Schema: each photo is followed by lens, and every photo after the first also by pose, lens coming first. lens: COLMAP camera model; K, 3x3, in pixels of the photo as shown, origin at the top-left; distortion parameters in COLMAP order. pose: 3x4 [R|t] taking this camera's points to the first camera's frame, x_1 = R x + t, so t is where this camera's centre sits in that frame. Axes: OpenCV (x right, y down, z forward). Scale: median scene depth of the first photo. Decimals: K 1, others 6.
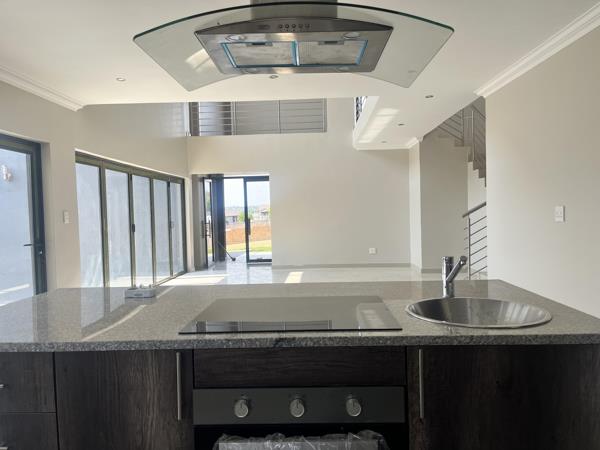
lens RADIAL K [[457.3, 0, 300.0], [0, 457.3, 225.0], [0, 0, 1]] dist [0.068733, -0.092062]
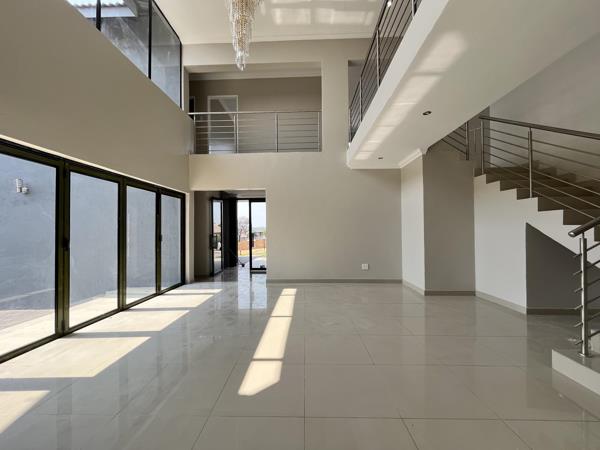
lens RADIAL K [[246.9, 0, 297.5], [0, 246.9, 229.3], [0, 0, 1]] dist [-0.000927, -0.000050]
pose [[0.999824, 0.018727, 0.001472, 0.005366], [-0.018663, 0.999190, -0.035666, -0.004741], [-0.002139, 0.035632, 0.999363, 0.445715]]
